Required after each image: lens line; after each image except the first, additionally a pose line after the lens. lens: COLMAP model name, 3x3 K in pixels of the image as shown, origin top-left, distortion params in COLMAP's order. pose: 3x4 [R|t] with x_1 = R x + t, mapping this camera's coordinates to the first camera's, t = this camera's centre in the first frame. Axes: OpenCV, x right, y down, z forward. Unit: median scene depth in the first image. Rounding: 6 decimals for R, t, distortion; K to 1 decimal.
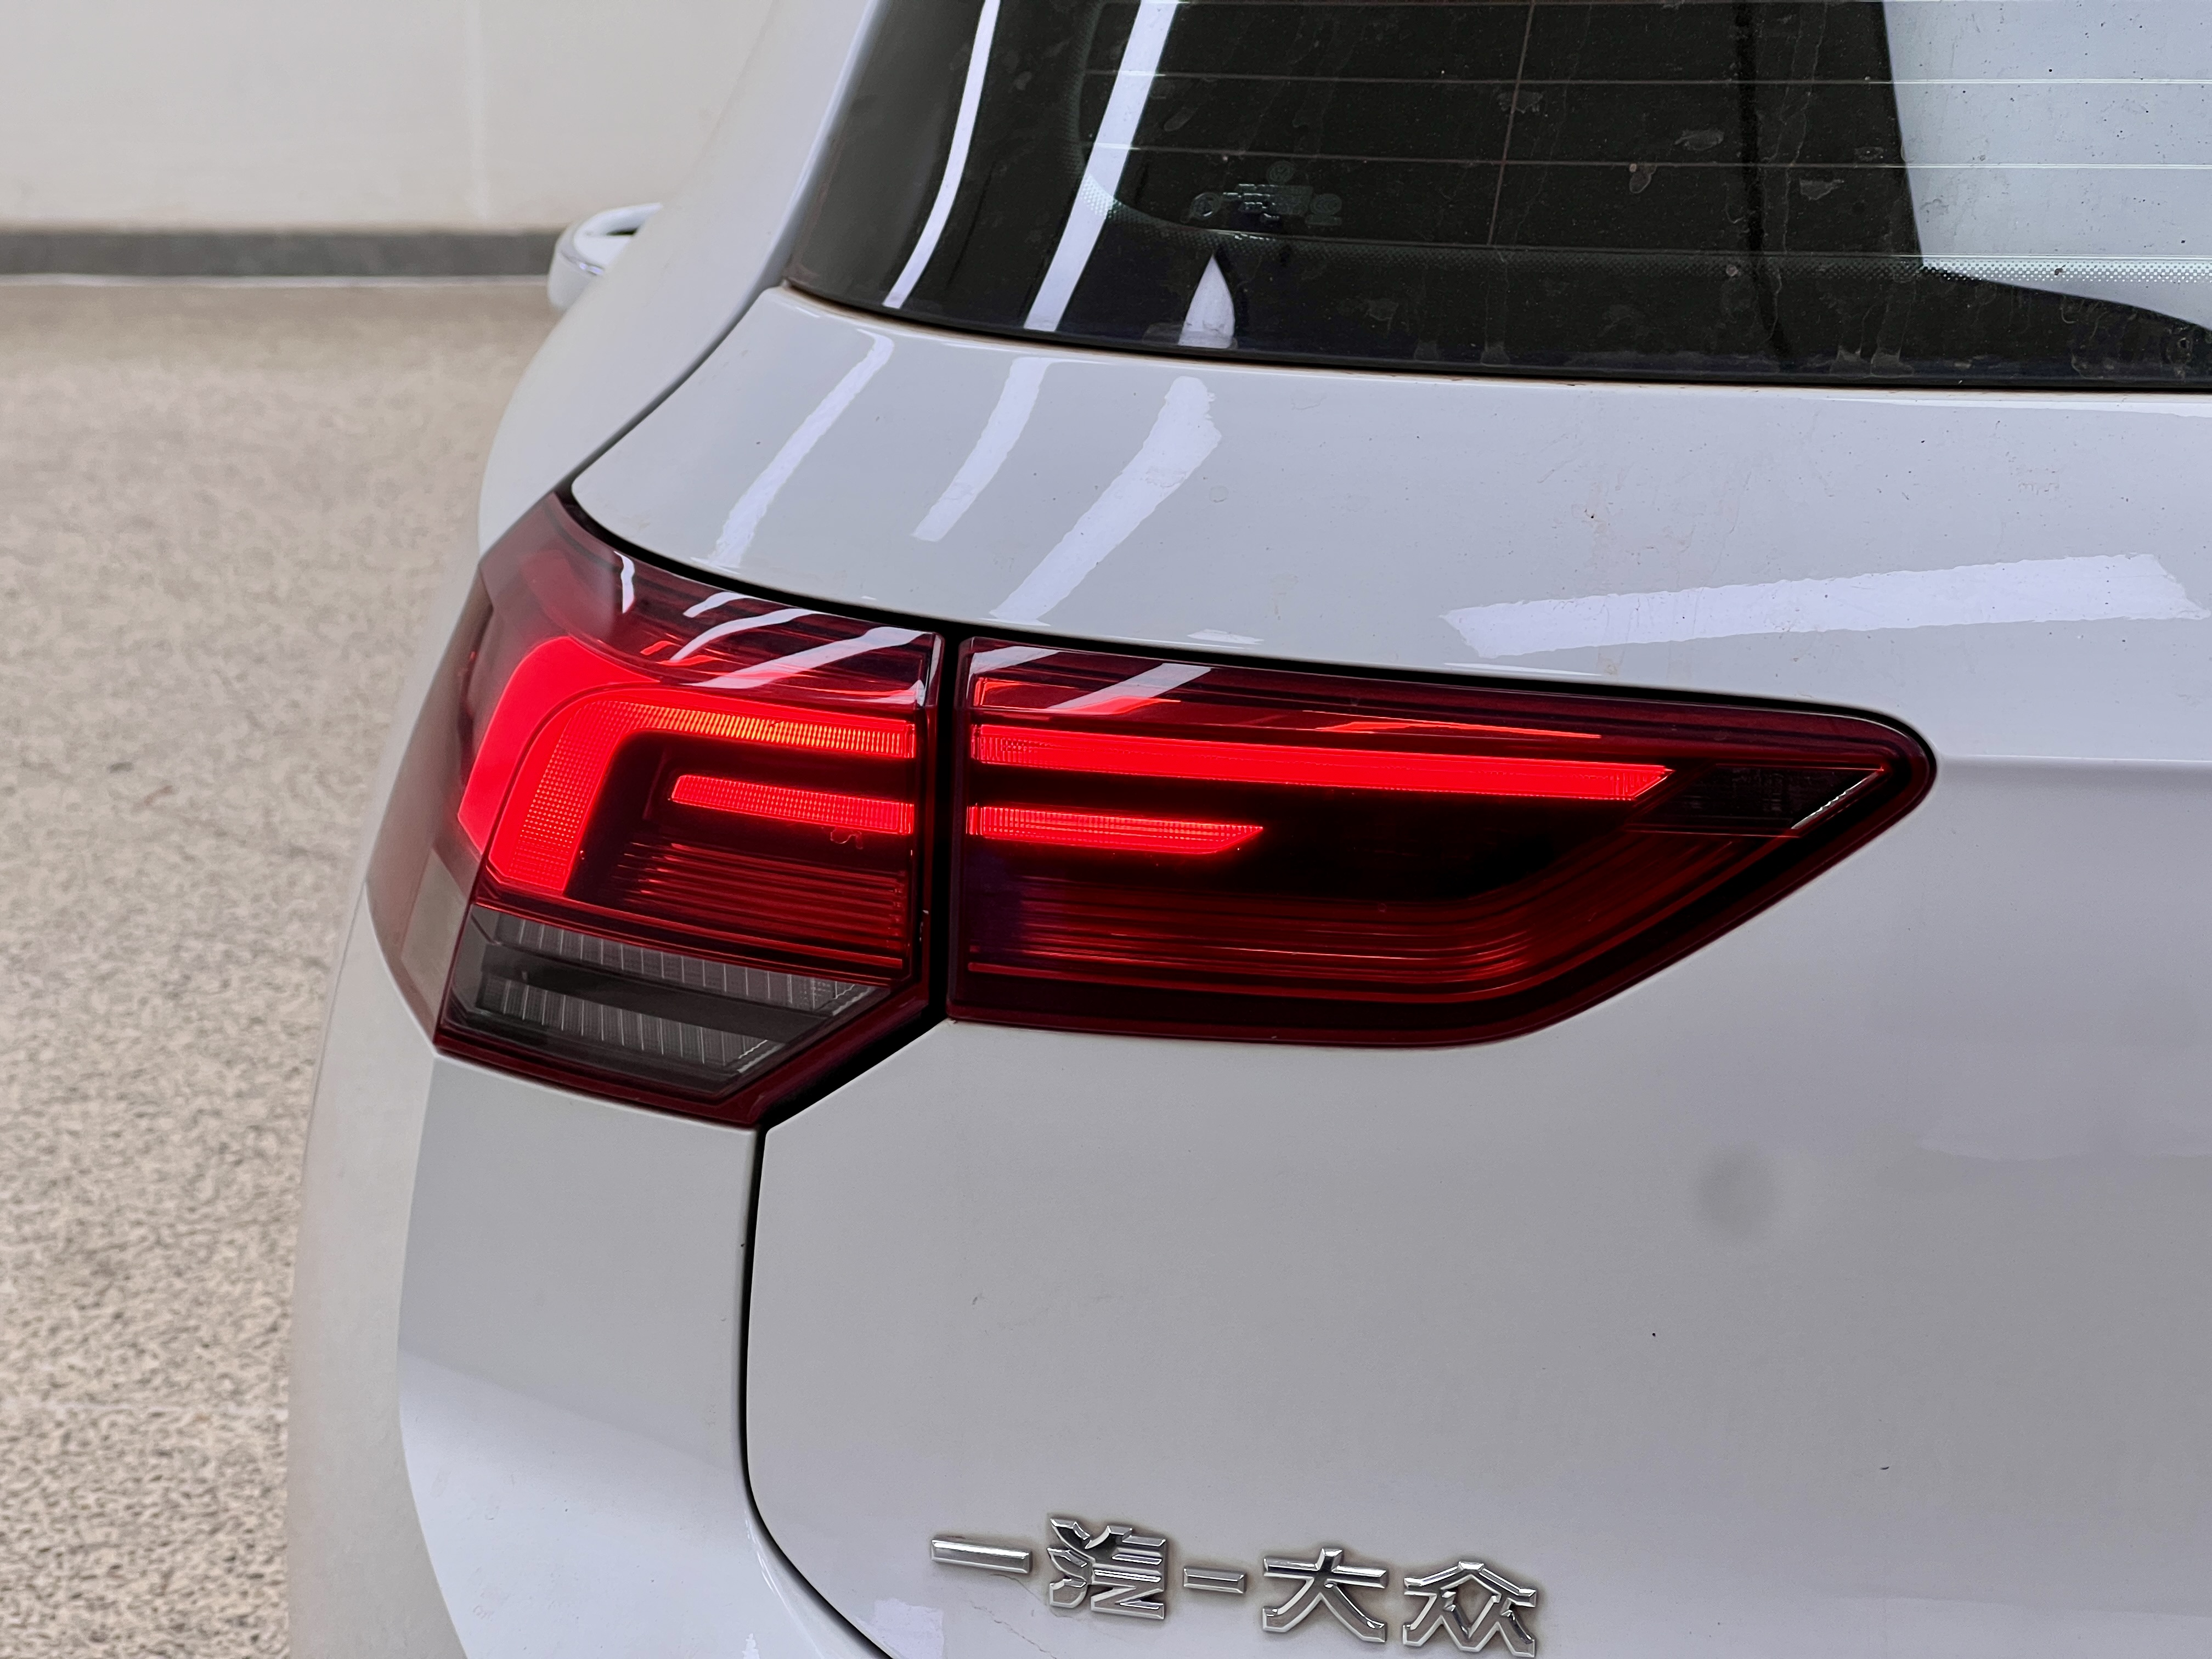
lens RADIAL K [[4955.5, 0, 1095.9], [0, 4955.5, 837.7], [0, 0, 1]] dist [0.115271, 0.000000]
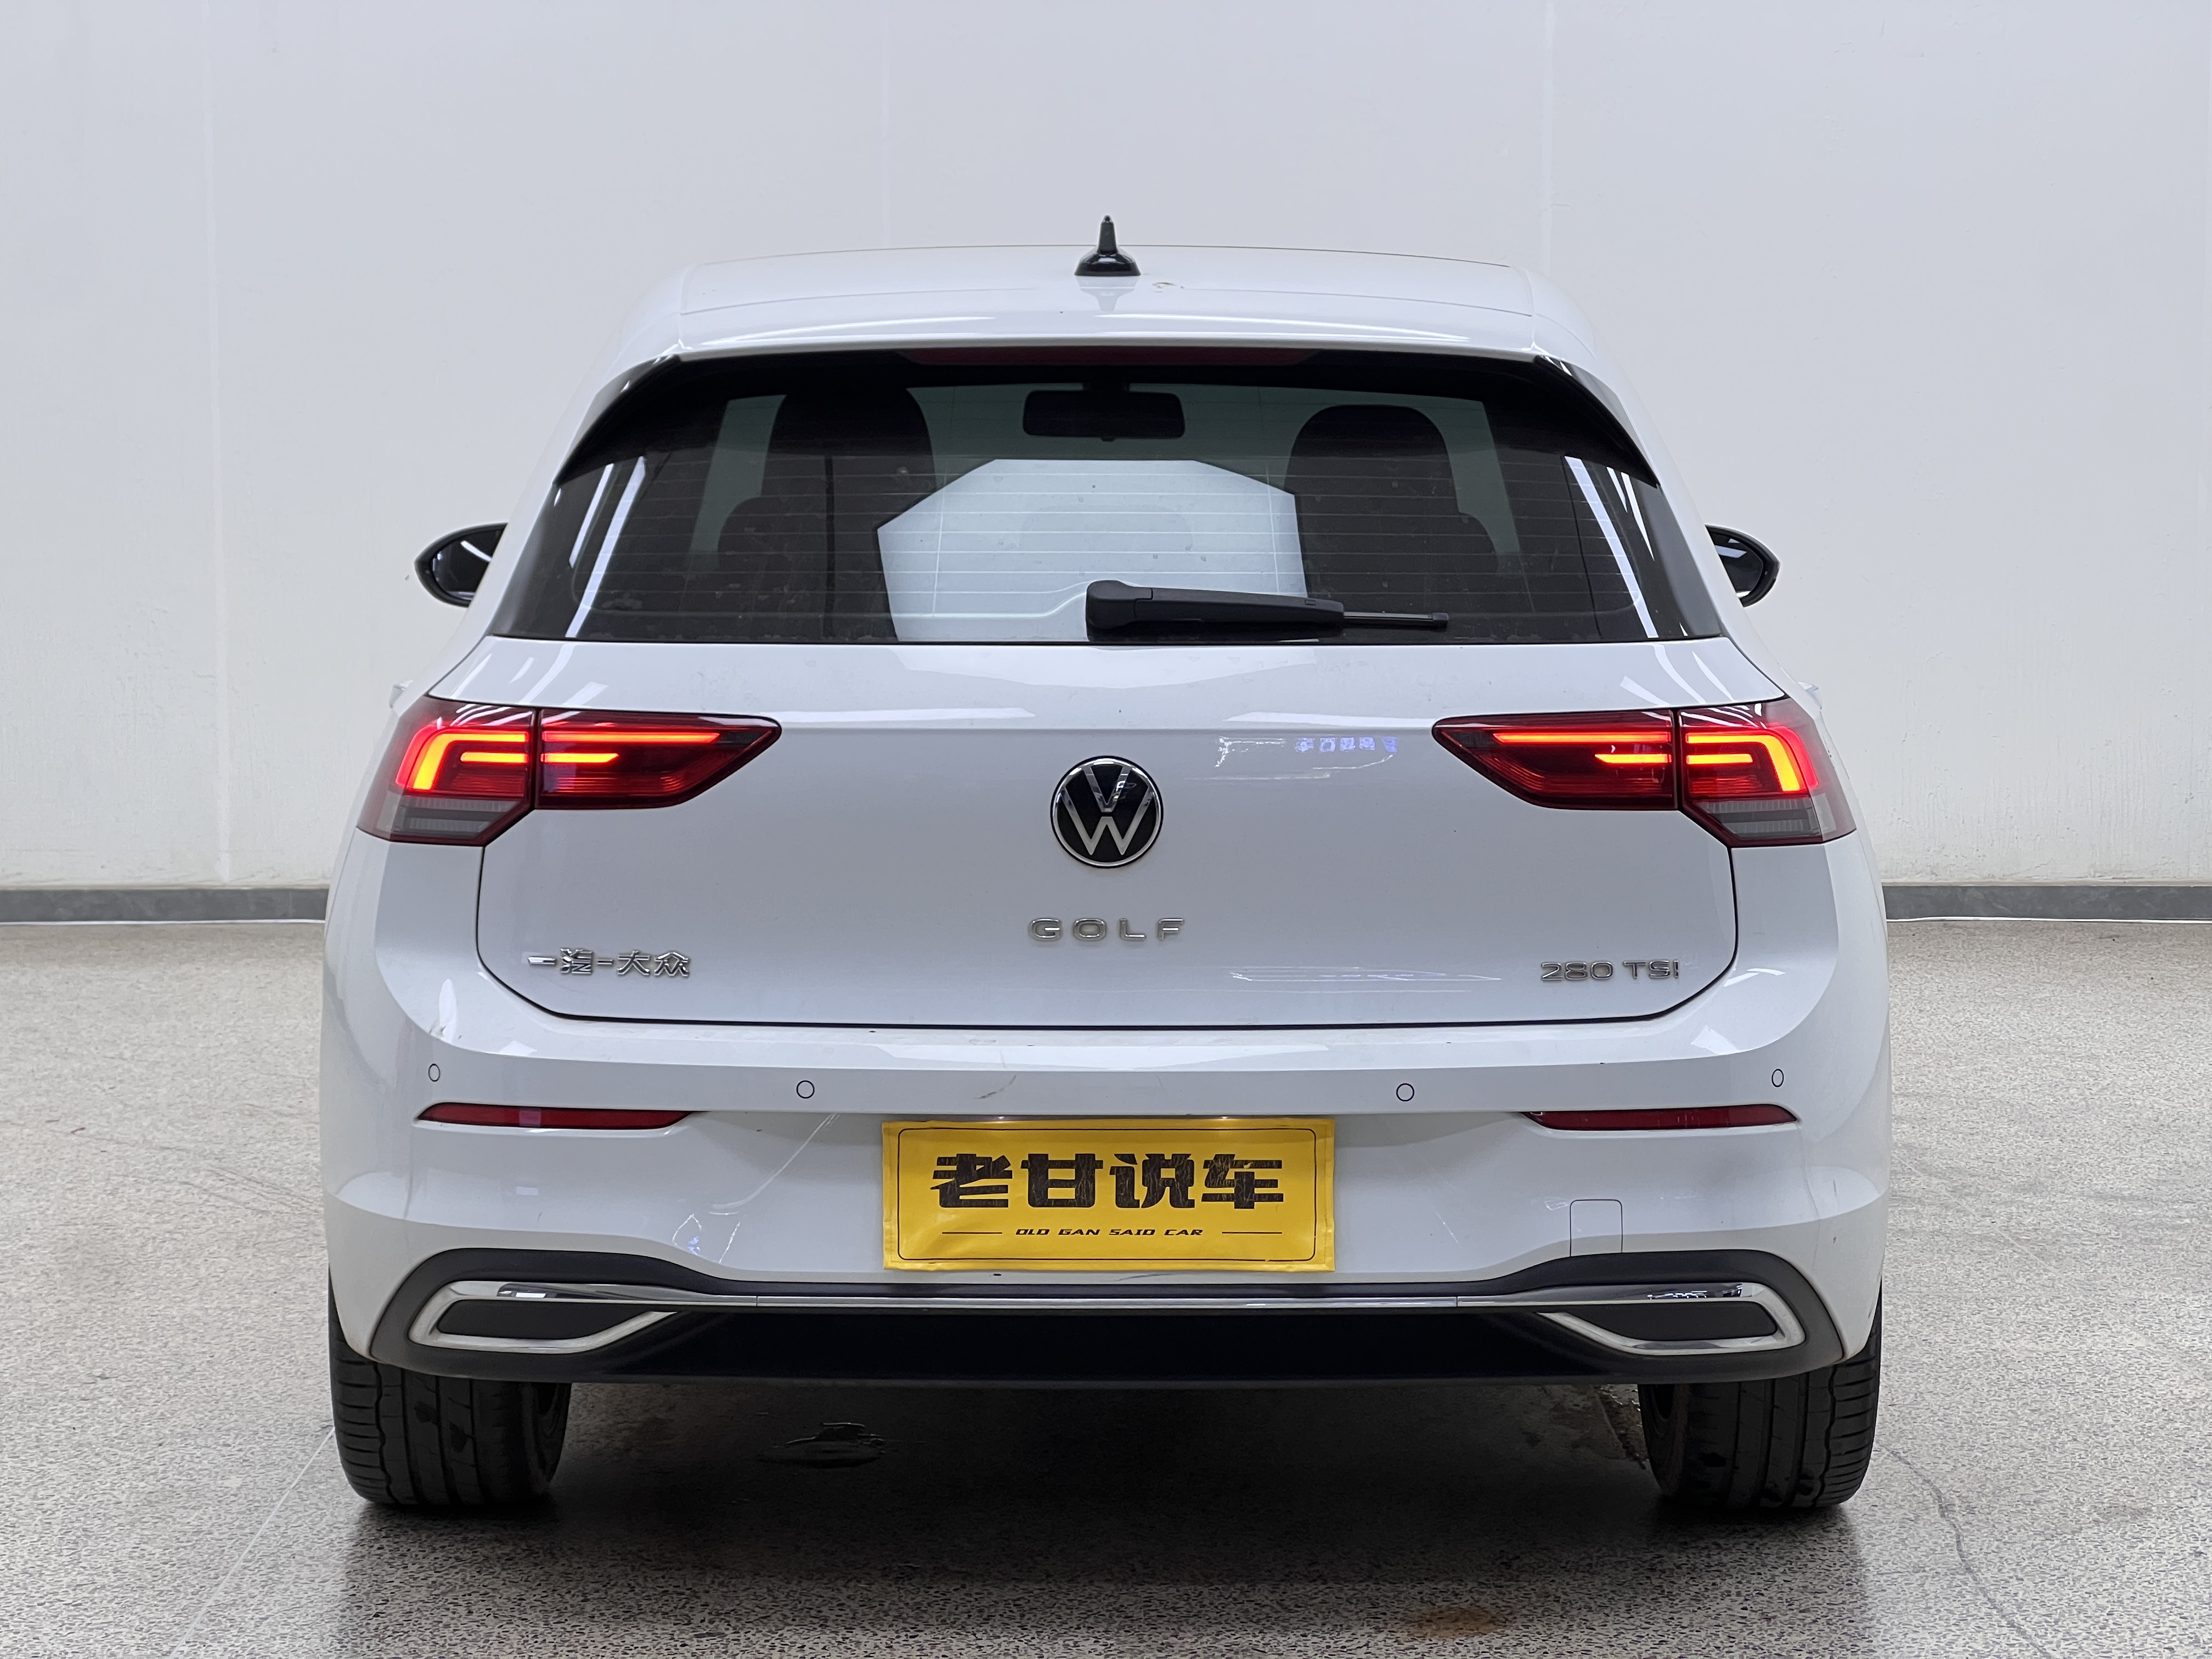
lens RADIAL K [[4398.0, 0, 1124.6], [0, 4398.0, 831.3], [0, 0, 1]] dist [0.064101, 0.000000]
pose [[0.994725, 0.008844, 0.102197, 0.068903], [0.008739, 0.985348, -0.170331, 0.583705], [-0.102206, 0.170326, 0.980073, -2.172055]]
